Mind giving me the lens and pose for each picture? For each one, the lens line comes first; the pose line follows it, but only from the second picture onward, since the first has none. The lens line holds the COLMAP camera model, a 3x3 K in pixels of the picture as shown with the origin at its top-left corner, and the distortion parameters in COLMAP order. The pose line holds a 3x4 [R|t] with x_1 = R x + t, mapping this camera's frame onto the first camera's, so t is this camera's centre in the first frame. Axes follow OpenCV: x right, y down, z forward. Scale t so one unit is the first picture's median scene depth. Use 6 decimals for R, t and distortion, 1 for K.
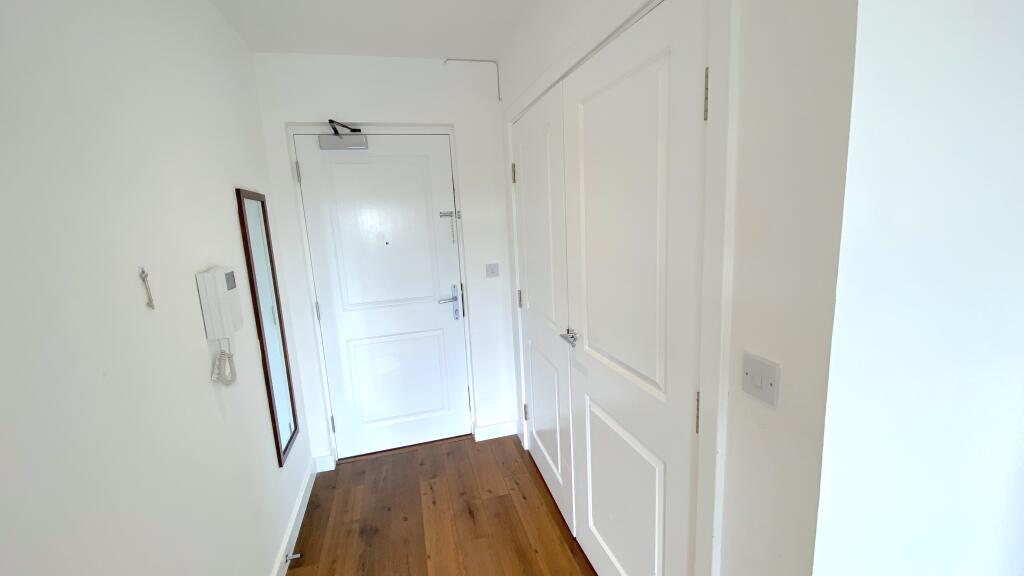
lens RADIAL K [[420.5, 0, 507.3], [0, 420.5, 287.7], [0, 0, 1]] dist [-0.015452, -0.000100]
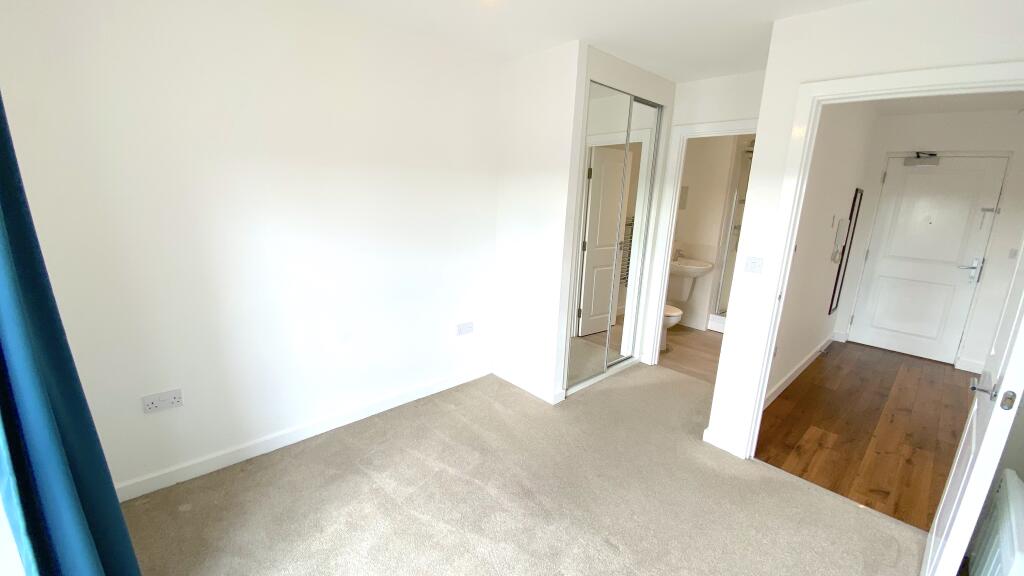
lens RADIAL K [[420.5, 0, 507.3], [0, 420.5, 287.7], [0, 0, 1]] dist [-0.015452, -0.000100]
pose [[0.454855, 0.273597, -0.847497, 0.429217], [-0.218889, 0.956793, 0.191402, 0.204880], [0.863247, 0.098448, 0.495089, -1.296613]]
